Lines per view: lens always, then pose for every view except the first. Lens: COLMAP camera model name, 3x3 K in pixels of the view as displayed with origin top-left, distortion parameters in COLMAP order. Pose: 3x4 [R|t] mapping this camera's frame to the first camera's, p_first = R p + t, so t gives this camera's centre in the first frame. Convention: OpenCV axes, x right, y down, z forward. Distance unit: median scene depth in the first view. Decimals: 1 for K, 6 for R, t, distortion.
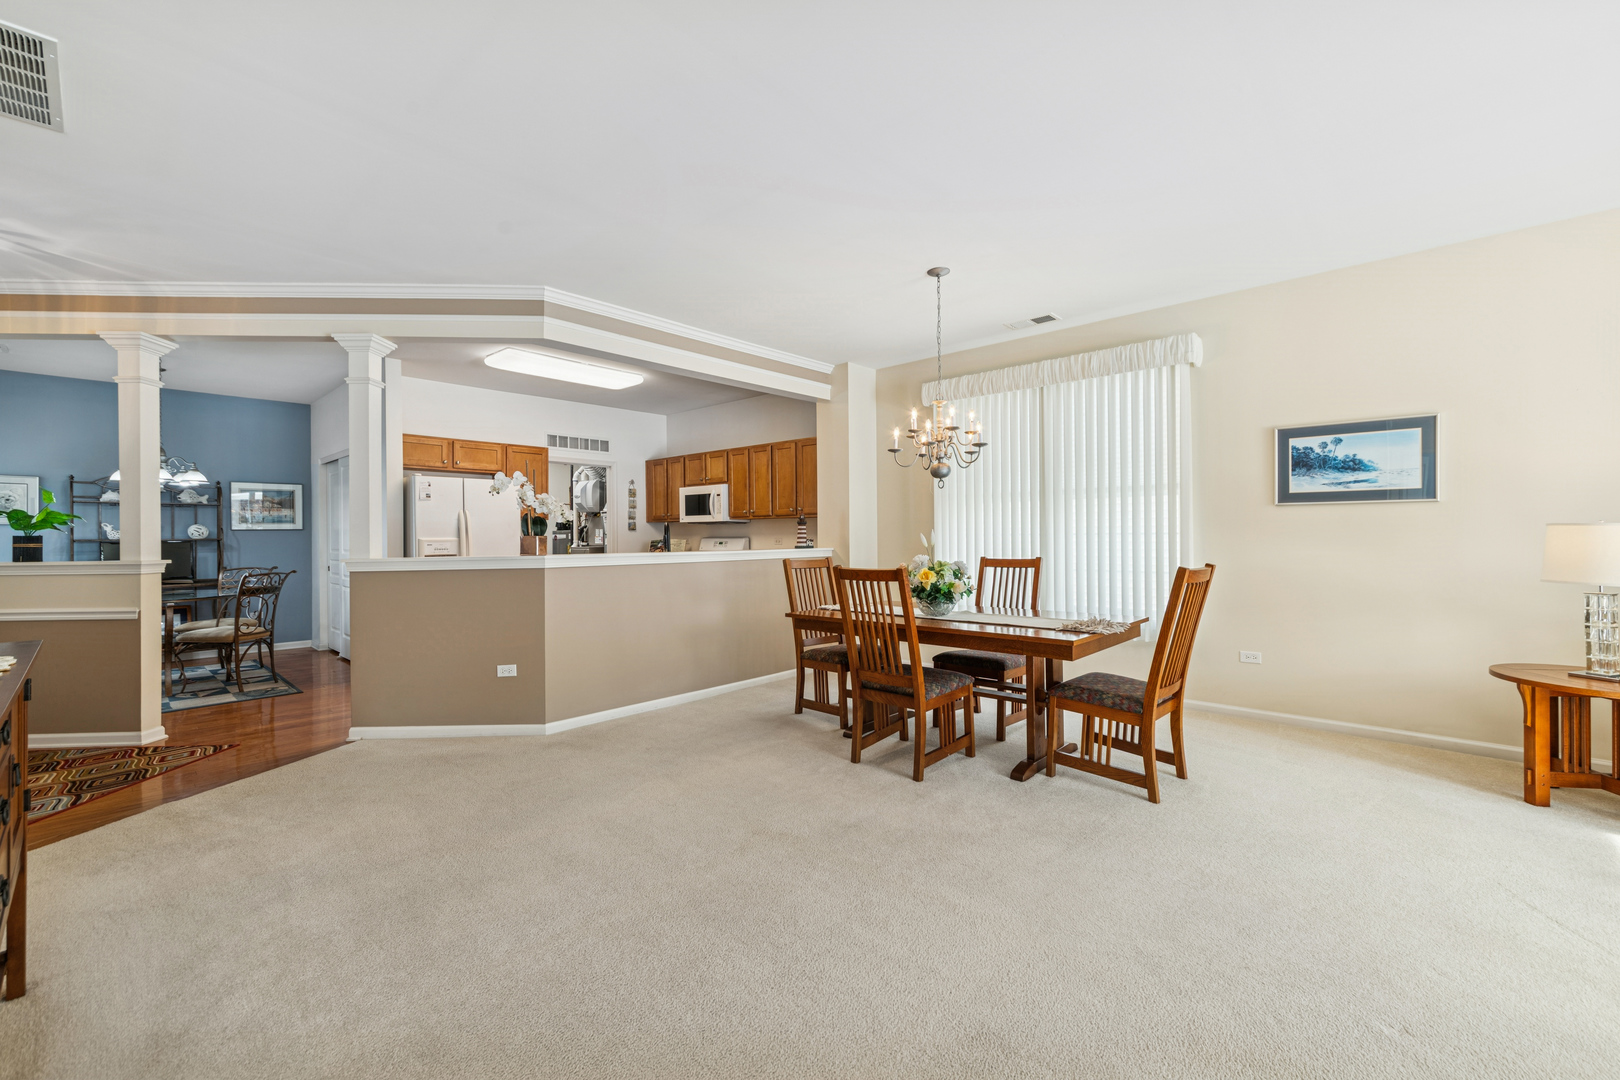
lens RADIAL K [[657.3, 0, 810.0], [0, 657.3, 540.0], [0, 0, 1]] dist [-0.000644, -0.000031]
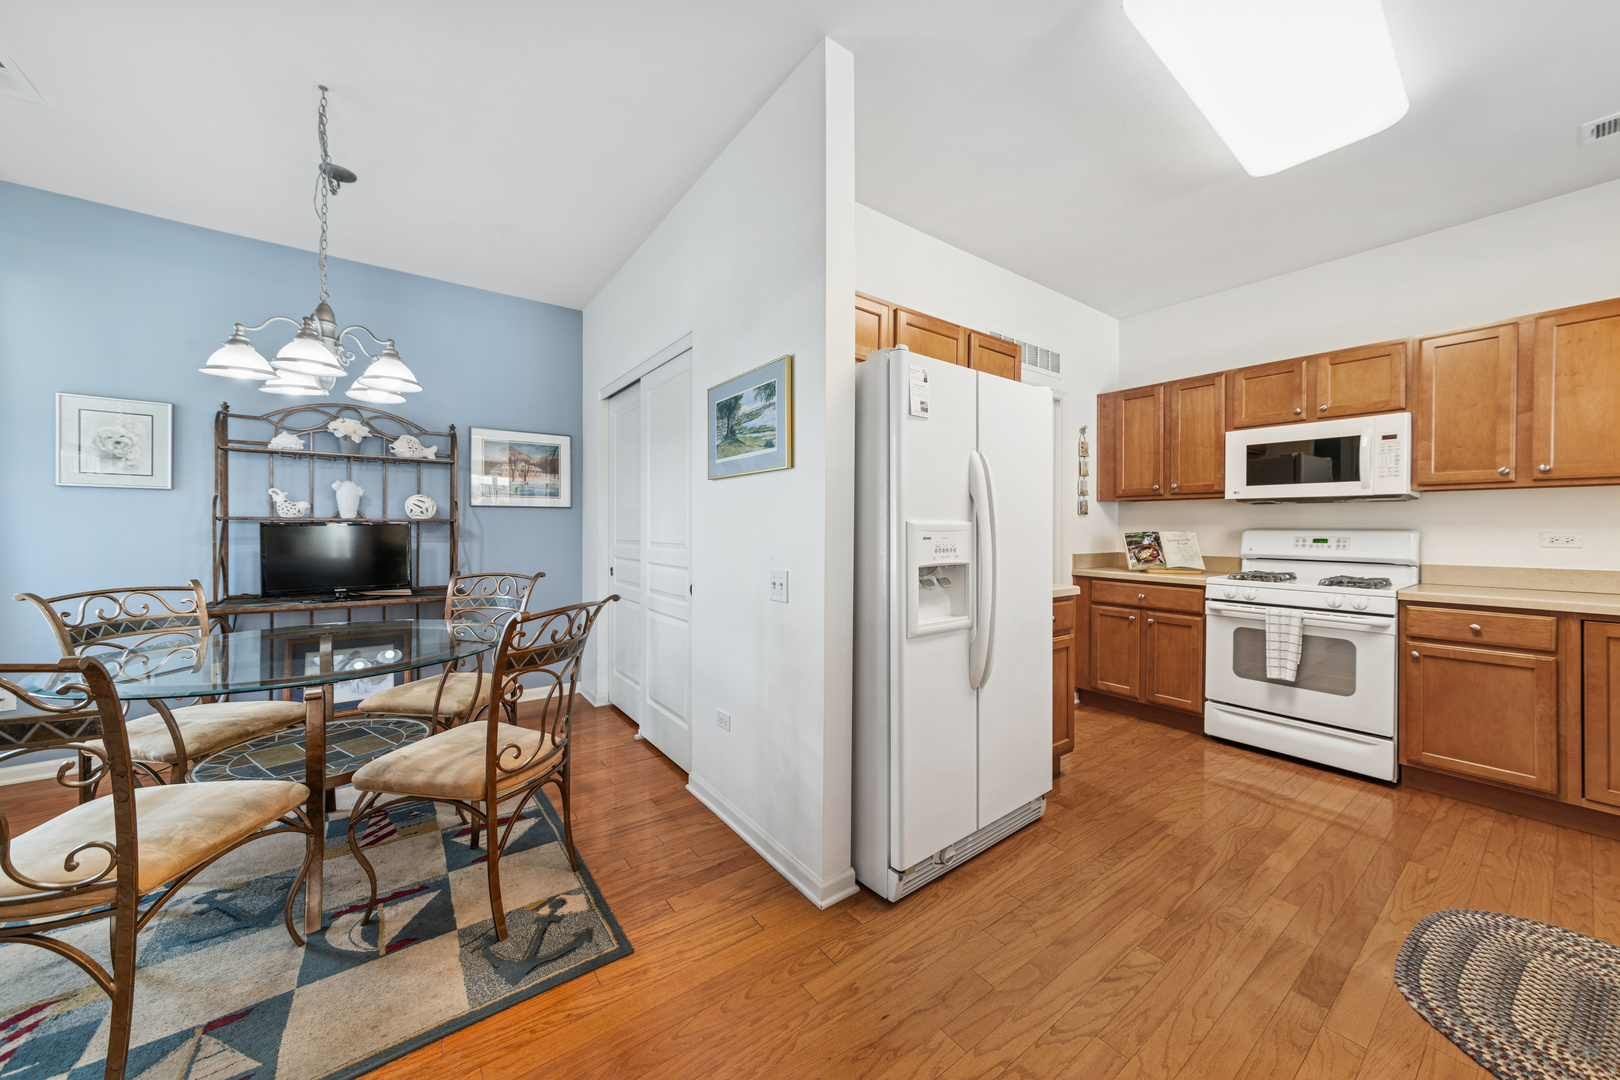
lens RADIAL K [[582.1, 0, 810.0], [0, 582.1, 540.0], [0, 0, 1]] dist [-0.000249, 0.000015]
pose [[0.983069, 0.016164, -0.182523, -0.483755], [-0.014553, 0.999842, 0.010162, 0.006438], [0.182659, -0.007333, 0.983149, 0.539724]]
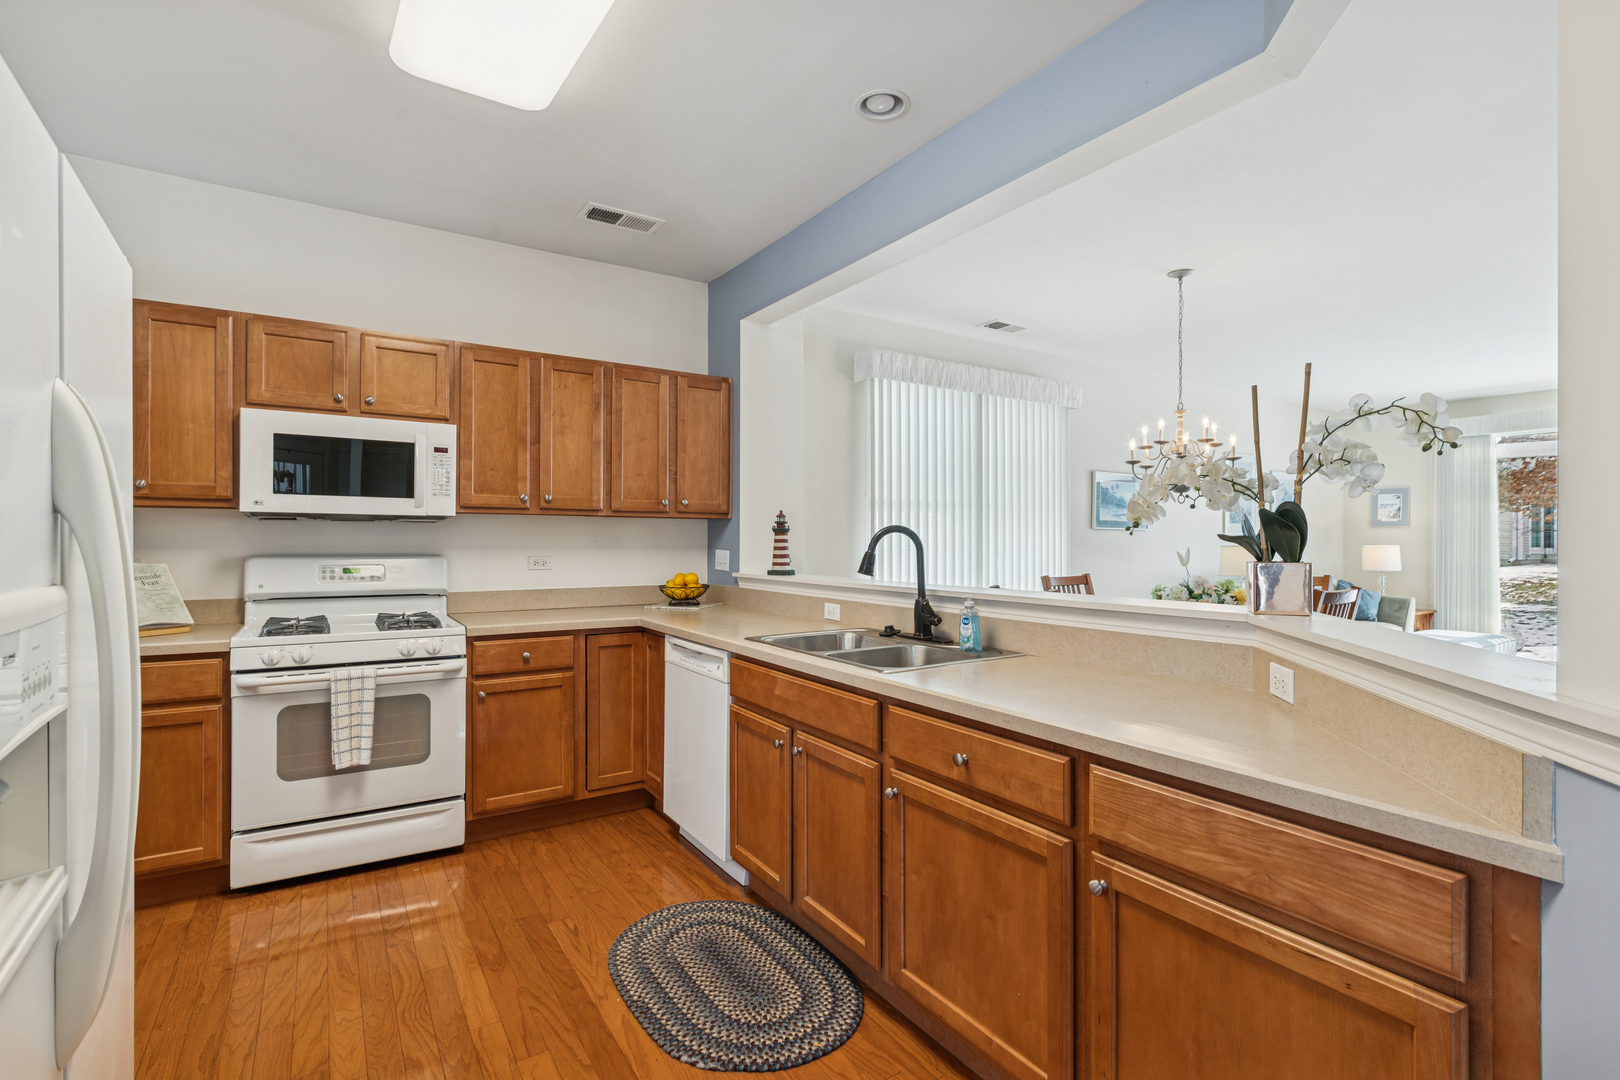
lens RADIAL K [[761.1, 0, 810.0], [0, 761.1, 540.0], [0, 0, 1]] dist [-0.002351, -0.000724]
pose [[0.233699, 0.008182, 0.972275, -0.560906], [0.002443, 0.999956, -0.009003, -0.008721], [-0.972306, 0.004479, 0.233669, 0.696240]]
